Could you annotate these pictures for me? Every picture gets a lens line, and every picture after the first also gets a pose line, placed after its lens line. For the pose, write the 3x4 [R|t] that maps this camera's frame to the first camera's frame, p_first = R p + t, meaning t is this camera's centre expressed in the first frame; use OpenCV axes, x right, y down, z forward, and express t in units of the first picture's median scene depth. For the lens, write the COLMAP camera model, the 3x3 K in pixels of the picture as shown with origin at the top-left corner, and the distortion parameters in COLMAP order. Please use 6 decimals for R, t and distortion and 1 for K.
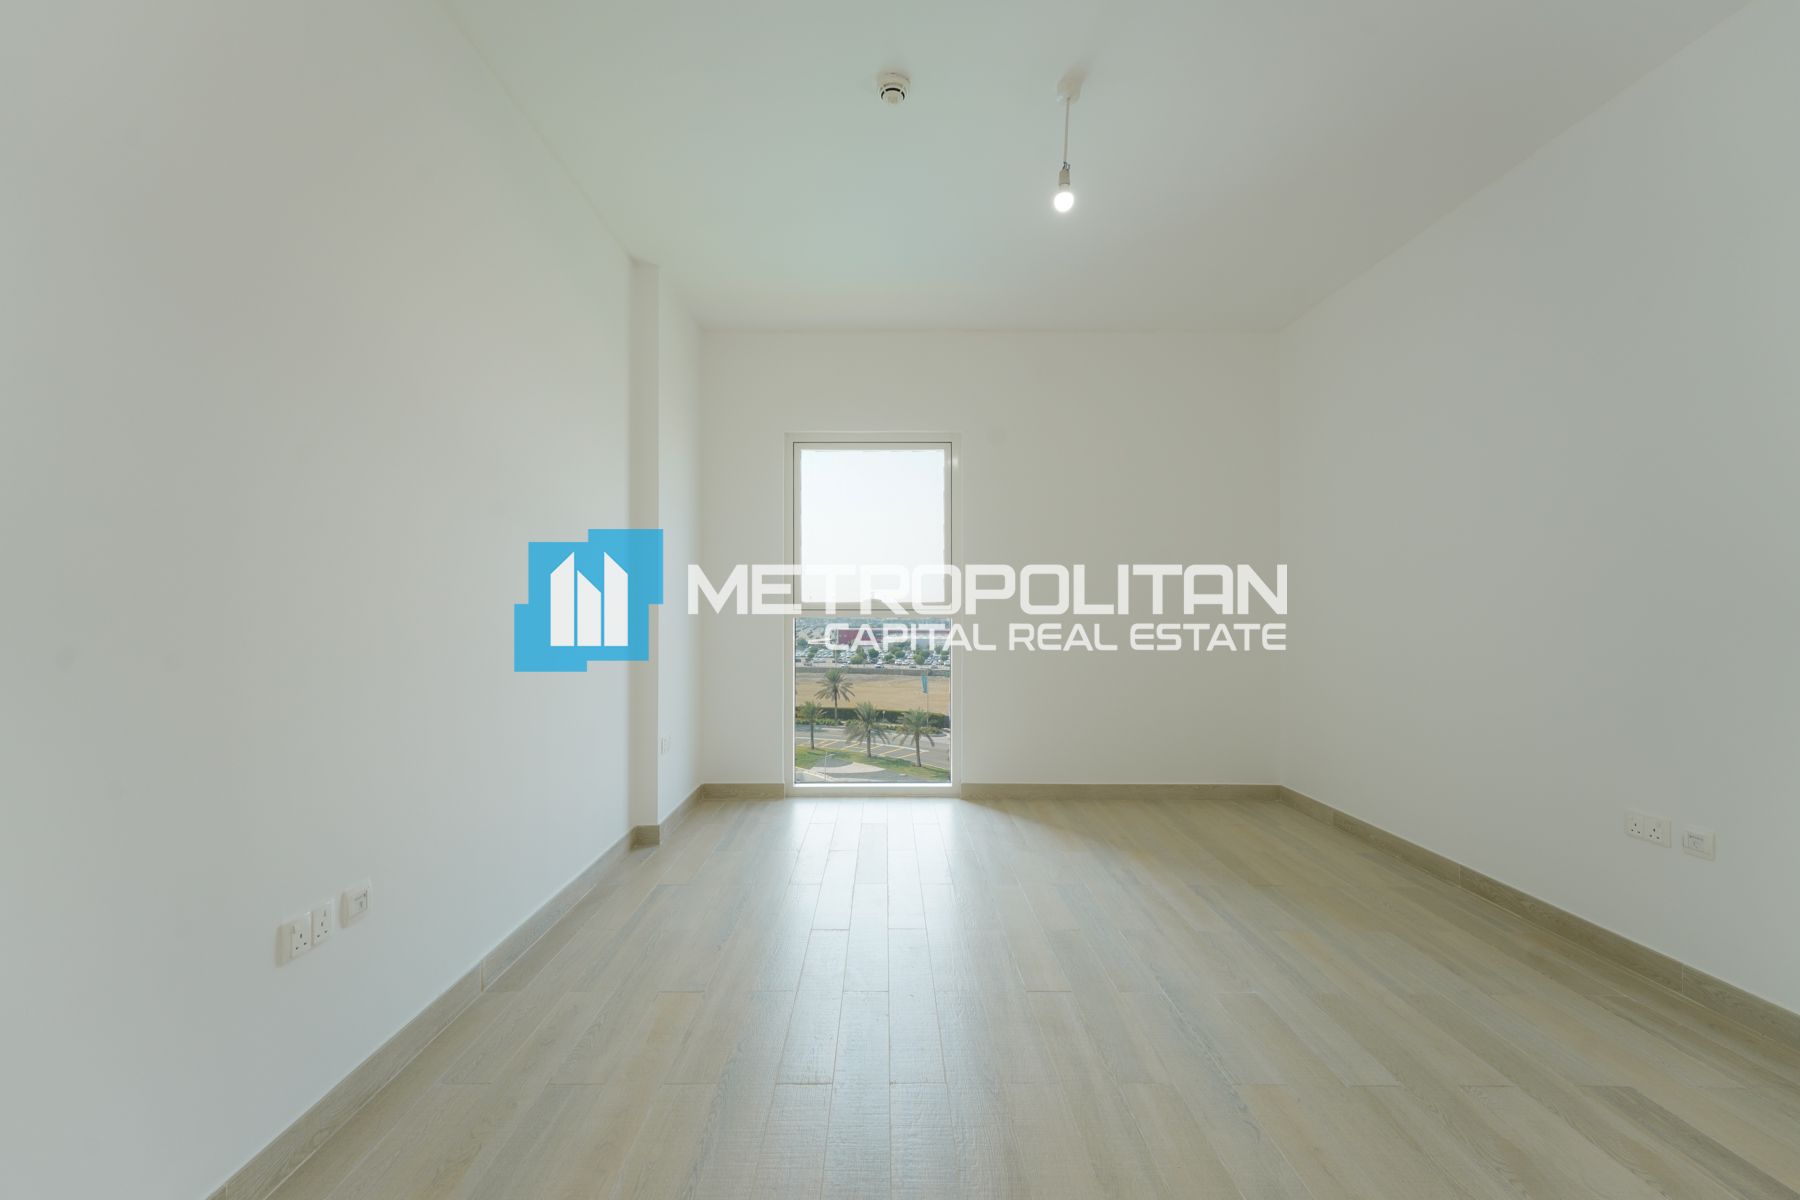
lens RADIAL K [[733.6, 0, 890.3], [0, 733.6, 607.8], [0, 0, 1]] dist [-0.000659, -0.000076]
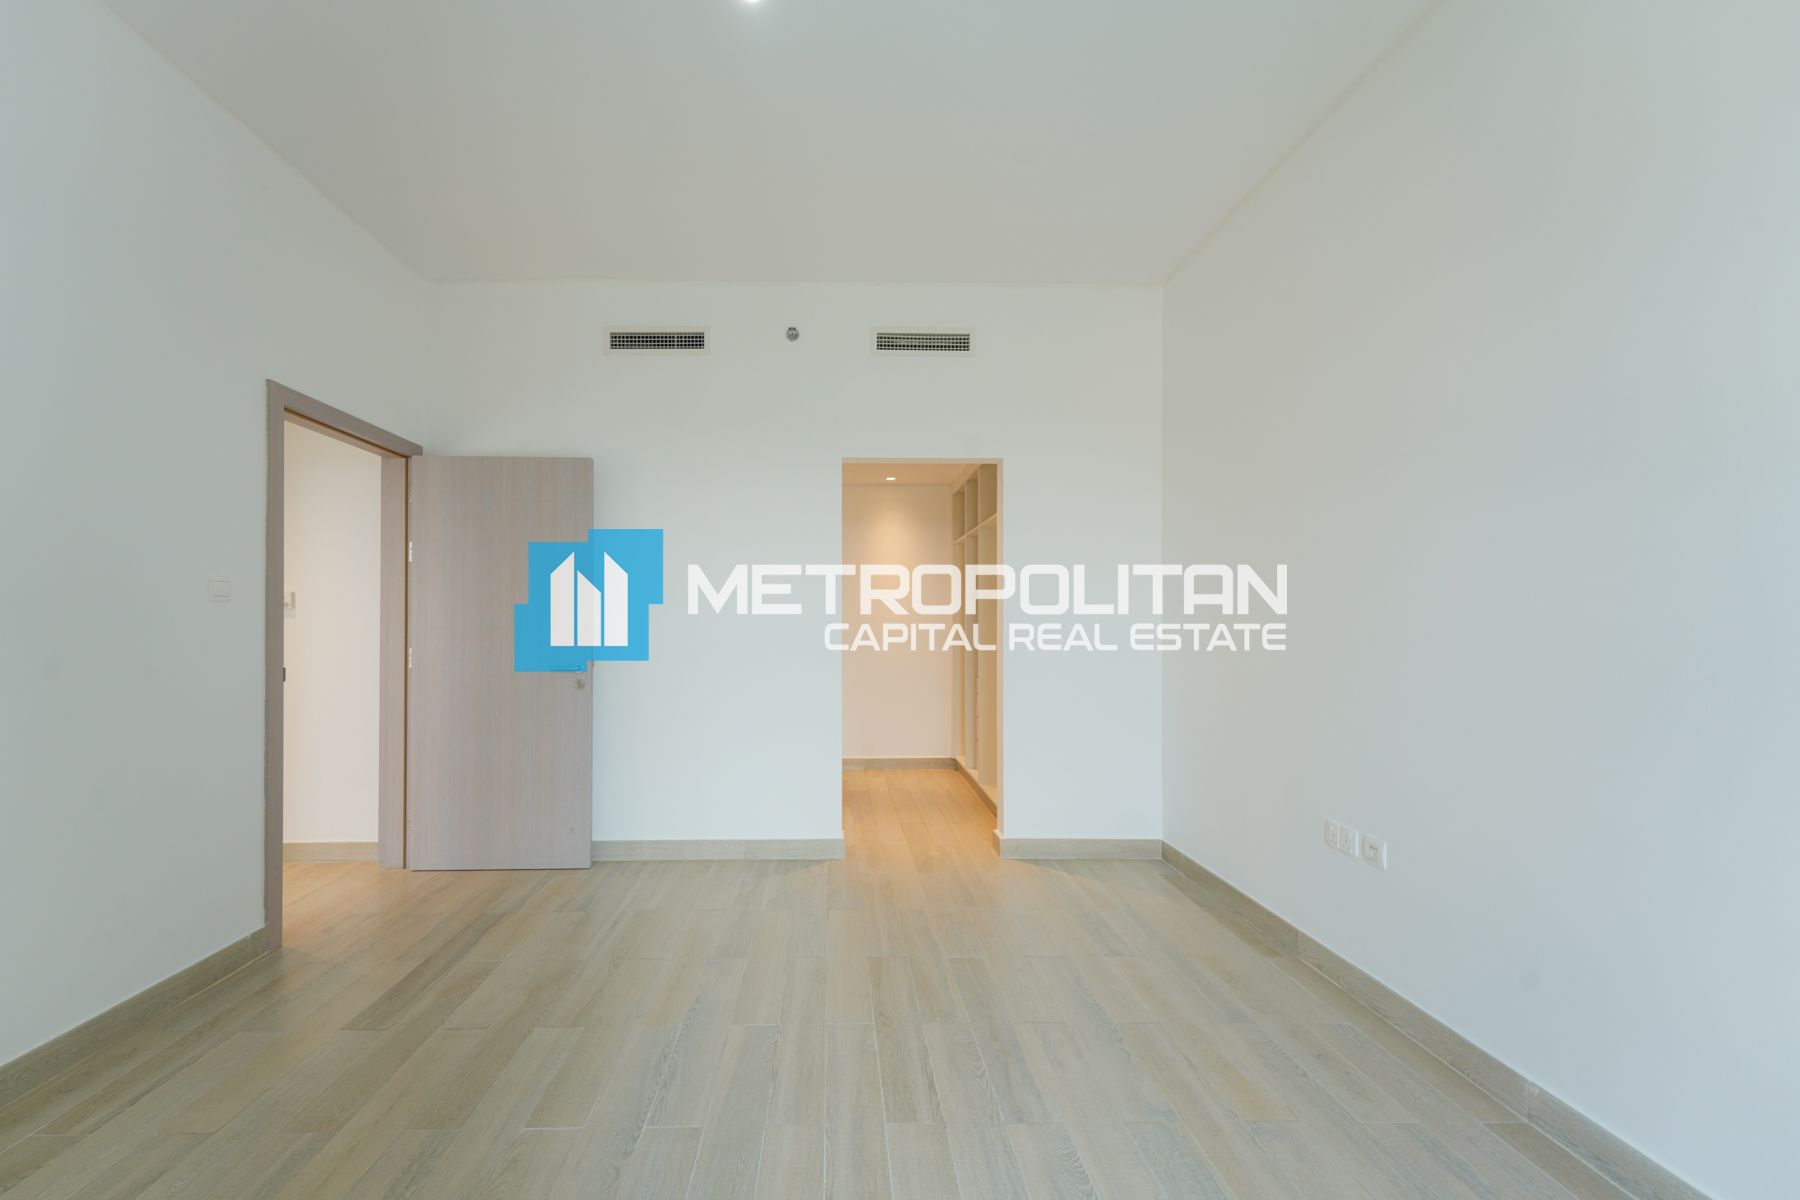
lens RADIAL K [[733.6, 0, 890.3], [0, 733.6, 607.8], [0, 0, 1]] dist [-0.000659, -0.000076]
pose [[-0.997200, -0.006162, -0.074533, 0.229953], [-0.004110, 0.999609, -0.027655, 0.009661], [0.074674, -0.027271, -0.996835, 2.281234]]
